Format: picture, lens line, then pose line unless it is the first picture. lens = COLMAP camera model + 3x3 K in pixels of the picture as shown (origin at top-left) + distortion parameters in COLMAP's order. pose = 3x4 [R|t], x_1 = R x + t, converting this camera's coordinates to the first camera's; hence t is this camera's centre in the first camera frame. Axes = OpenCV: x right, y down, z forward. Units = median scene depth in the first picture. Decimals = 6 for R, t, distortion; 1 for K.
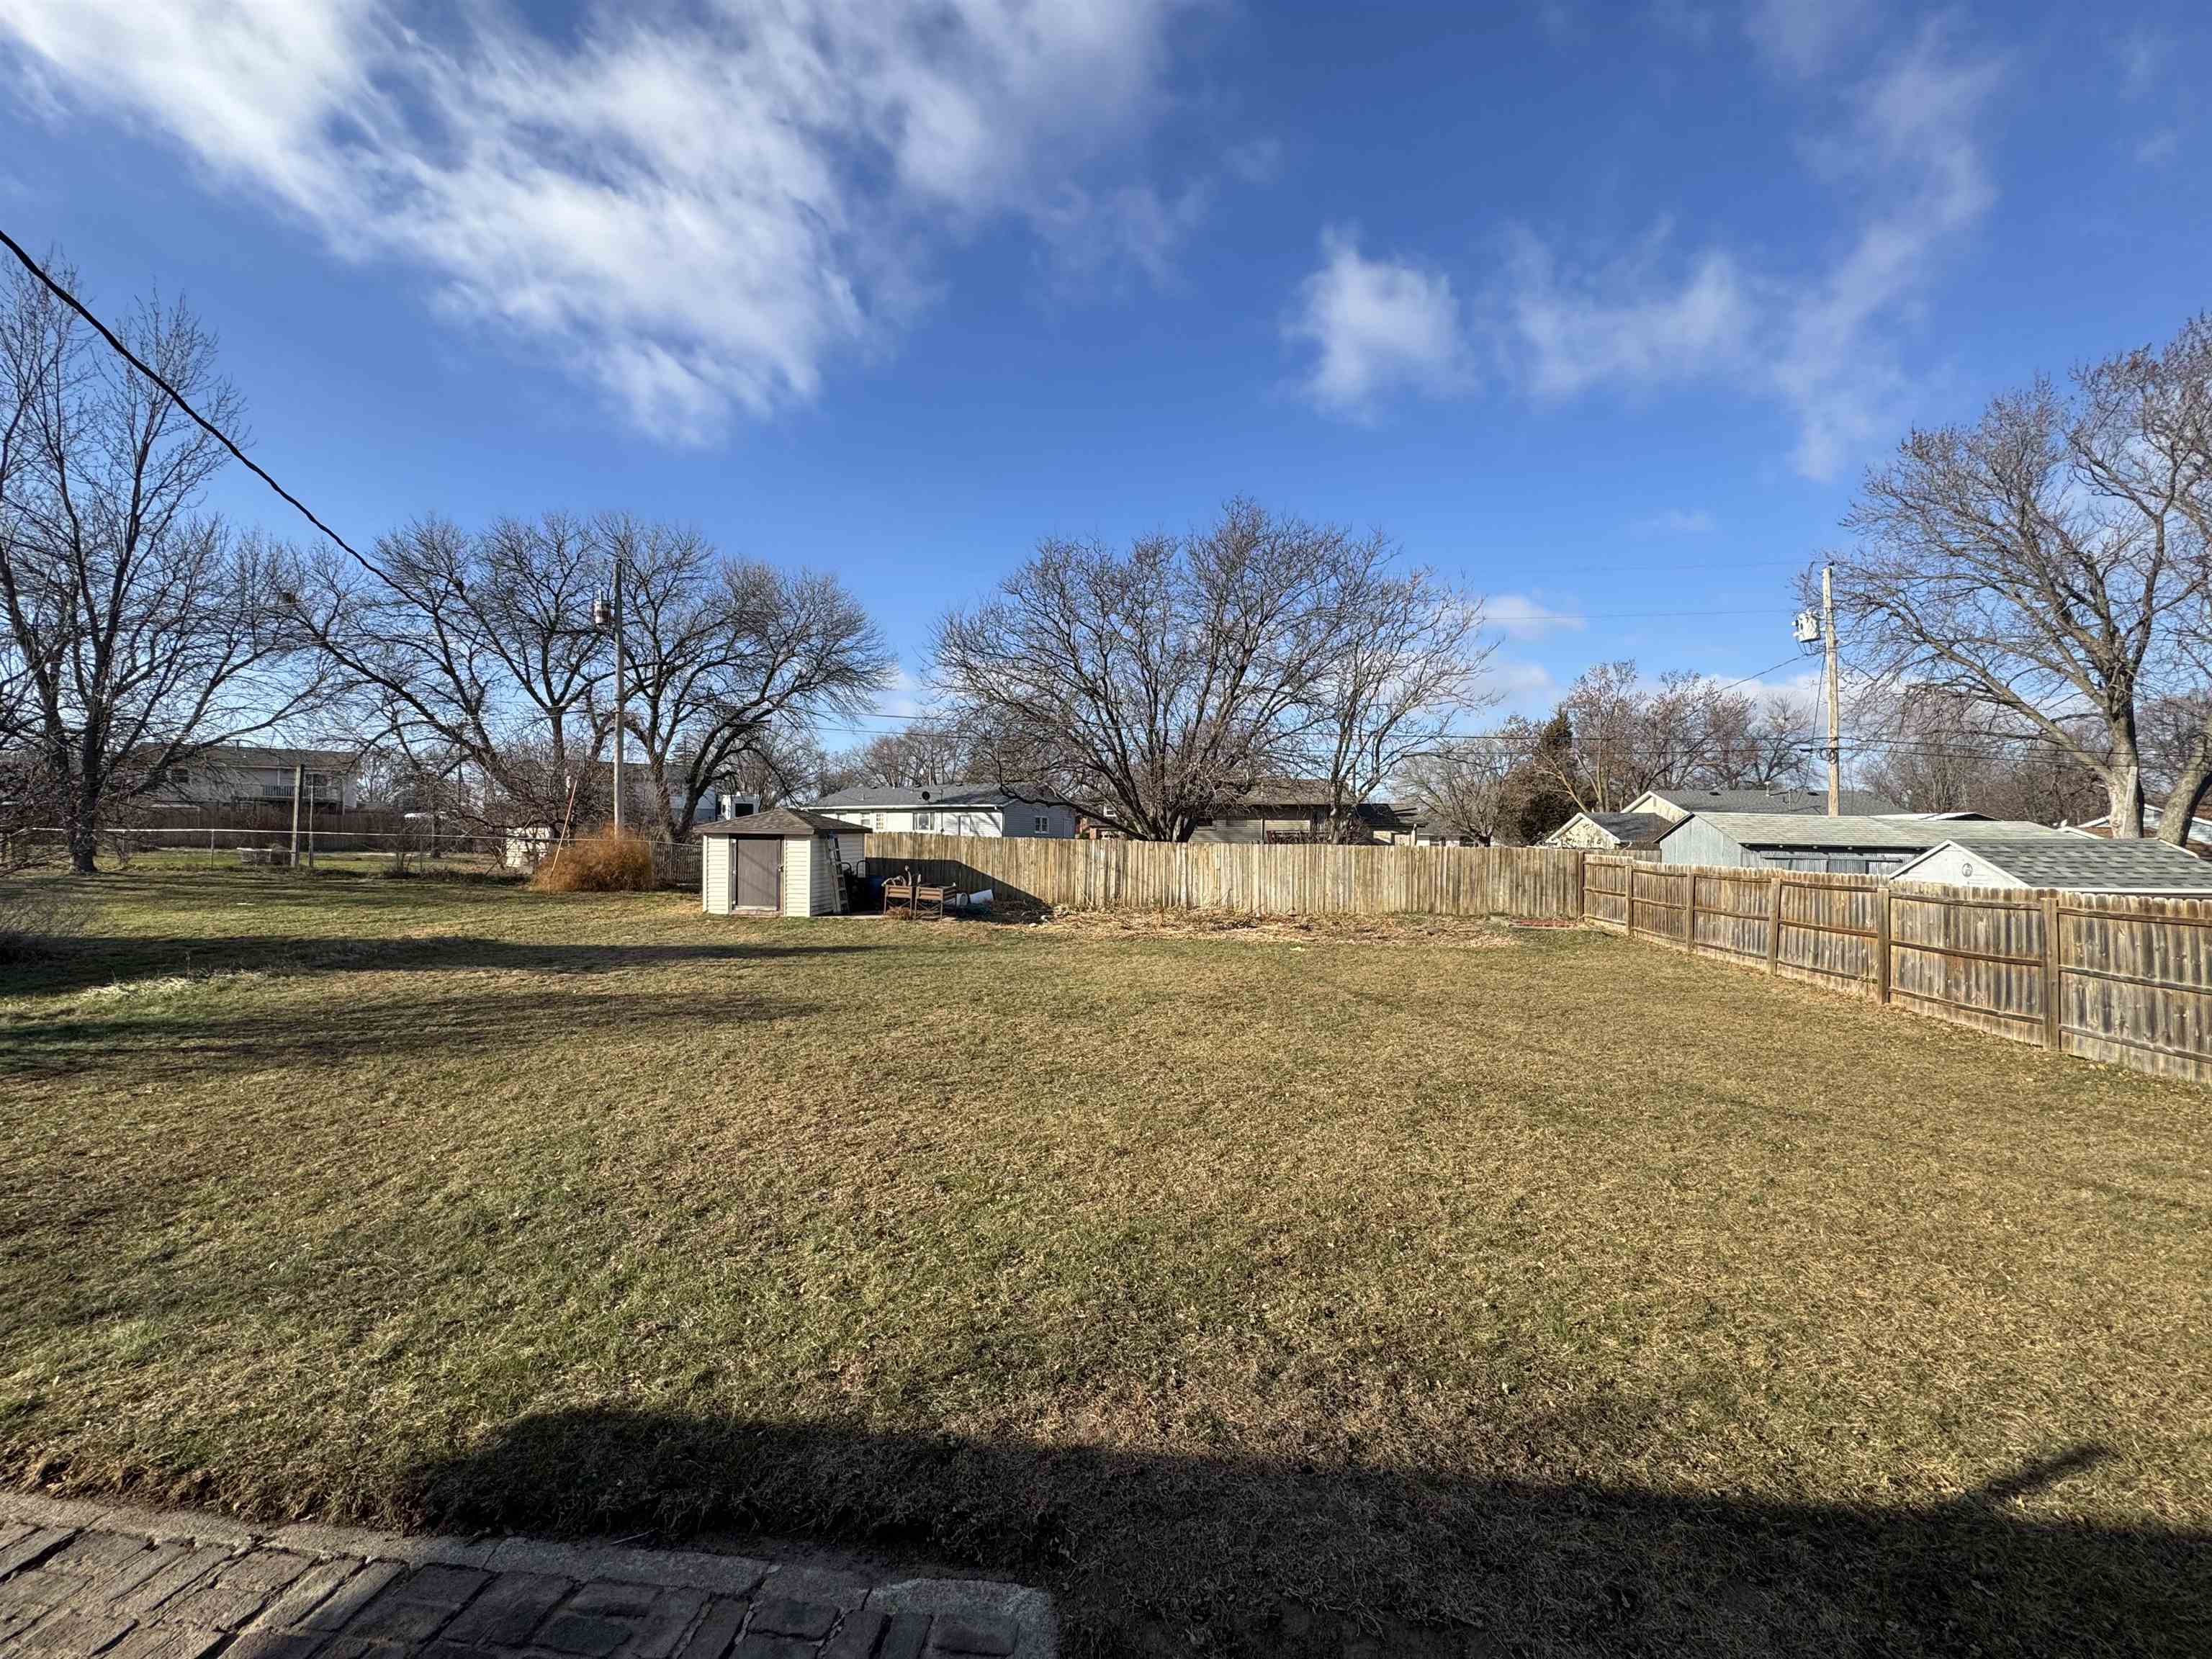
lens RADIAL K [[873.9, 0, 1095.6], [0, 873.9, 818.7], [0, 0, 1]] dist [-0.000673, -0.000019]
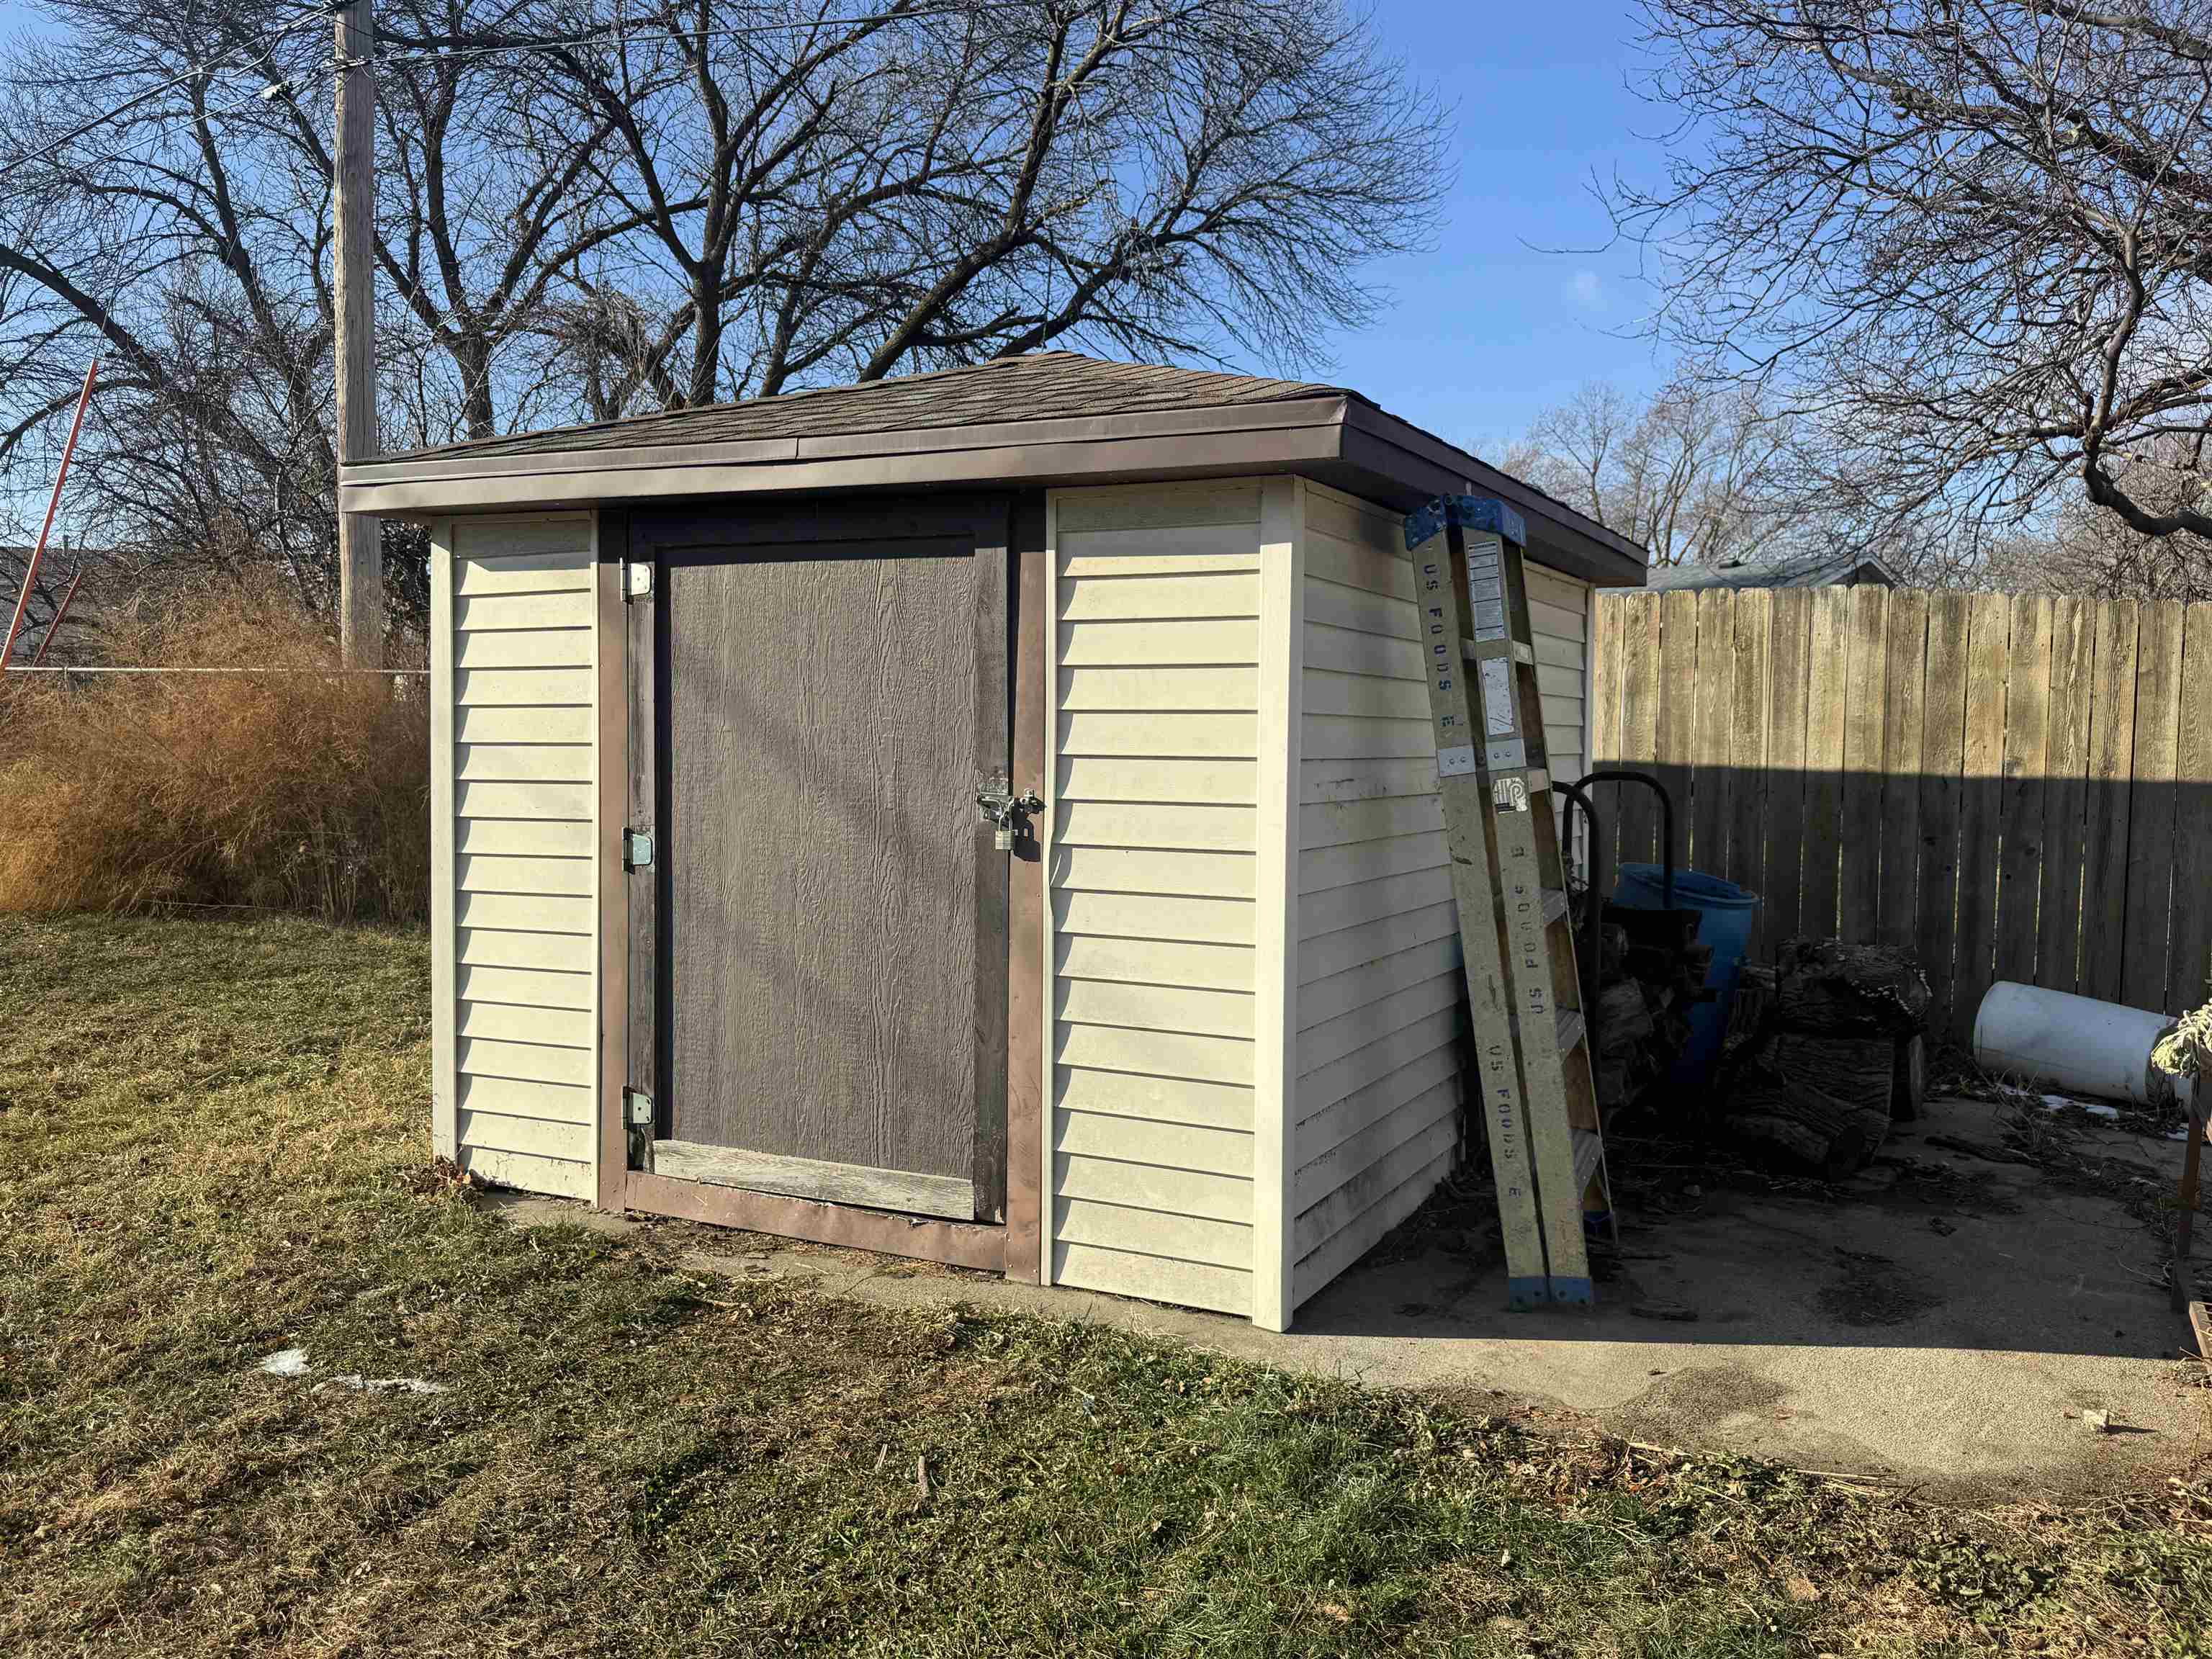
lens RADIAL K [[1778.6, 0, 1107.0], [0, 1778.6, 833.6], [0, 0, 1]] dist [0.014798, 0.002743]
pose [[0.943928, 0.023537, -0.329311, -0.277840], [-0.000876, 0.997630, 0.068794, 0.043284], [0.330150, -0.064648, 0.941712, 0.796676]]
